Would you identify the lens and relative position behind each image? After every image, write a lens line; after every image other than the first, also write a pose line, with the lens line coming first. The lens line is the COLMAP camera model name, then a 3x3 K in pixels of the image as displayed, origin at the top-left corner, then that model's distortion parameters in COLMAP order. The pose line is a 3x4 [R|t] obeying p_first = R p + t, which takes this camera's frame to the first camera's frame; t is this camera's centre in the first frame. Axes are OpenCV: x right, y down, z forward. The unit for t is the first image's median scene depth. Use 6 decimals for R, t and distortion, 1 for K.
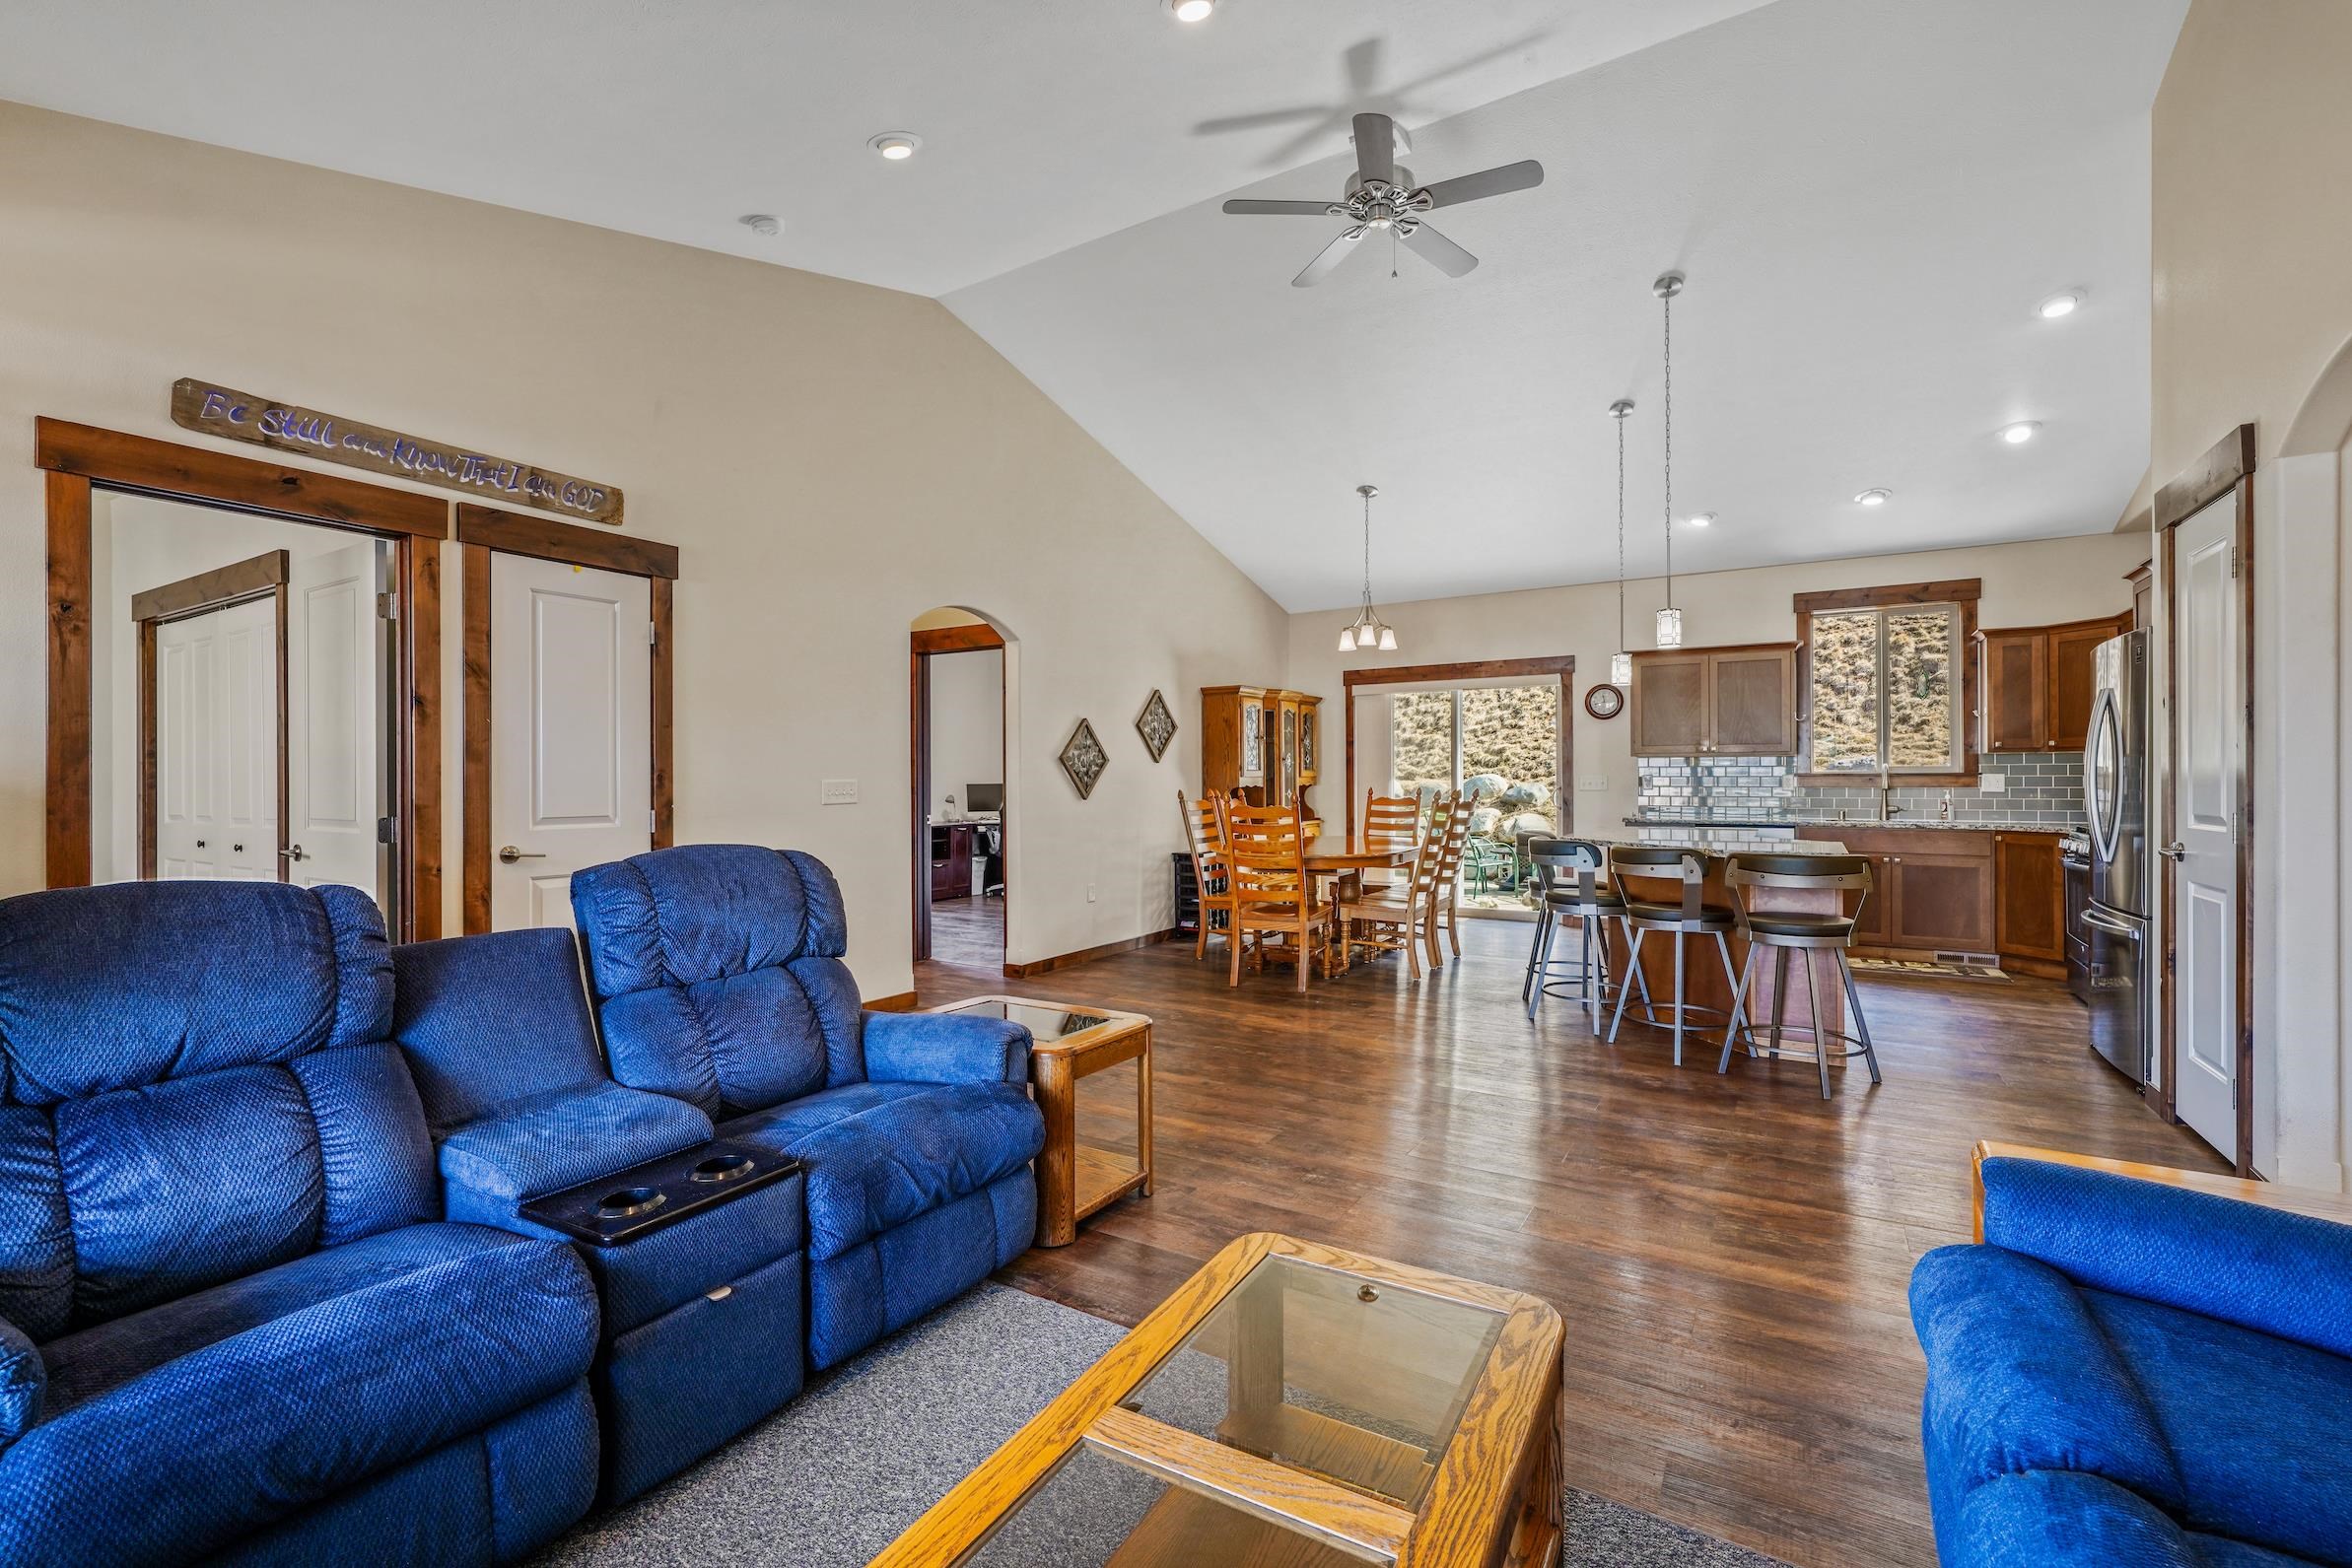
lens RADIAL K [[1019.7, 0, 1176.0], [0, 1019.7, 784.0], [0, 0, 1]] dist [-0.001477, -0.000087]
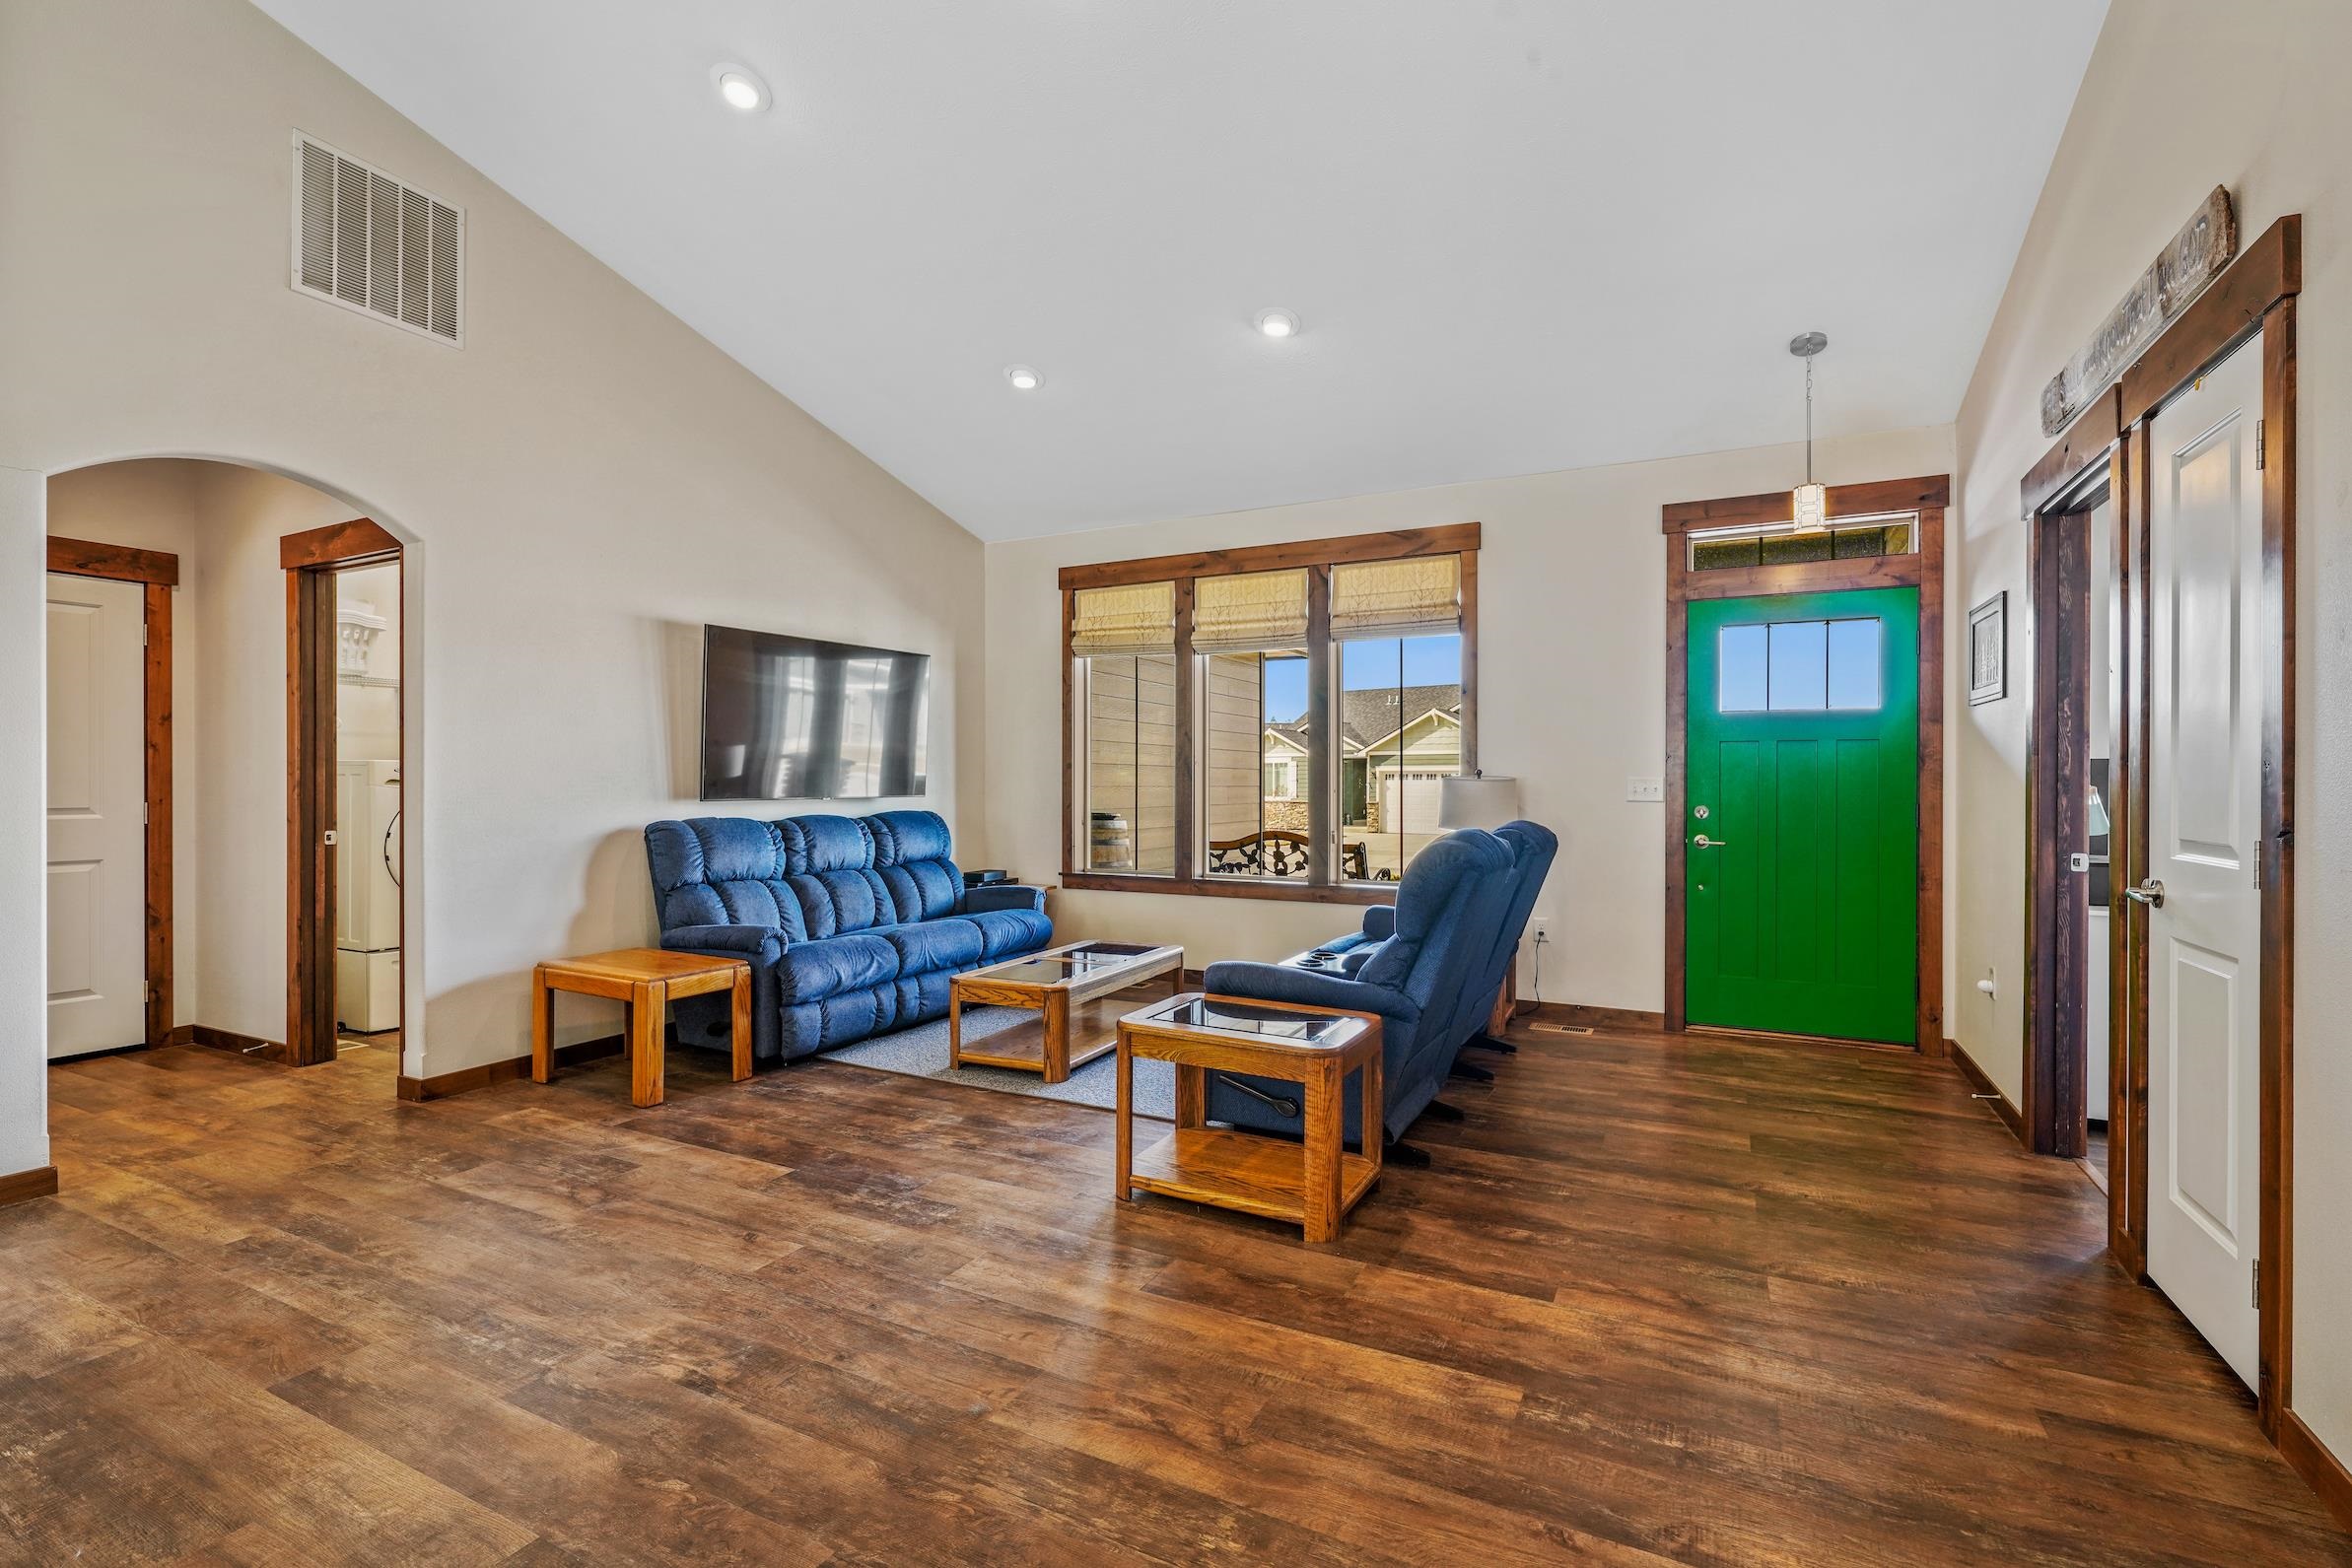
lens RADIAL K [[1019.7, 0, 1176.0], [0, 1019.7, 784.0], [0, 0, 1]] dist [-0.001477, -0.000087]
pose [[-0.996594, 0.001550, -0.082454, 0.000030], [0.001344, 0.999996, 0.002547, -0.000944], [0.082458, 0.002428, -0.996592, 0.776423]]
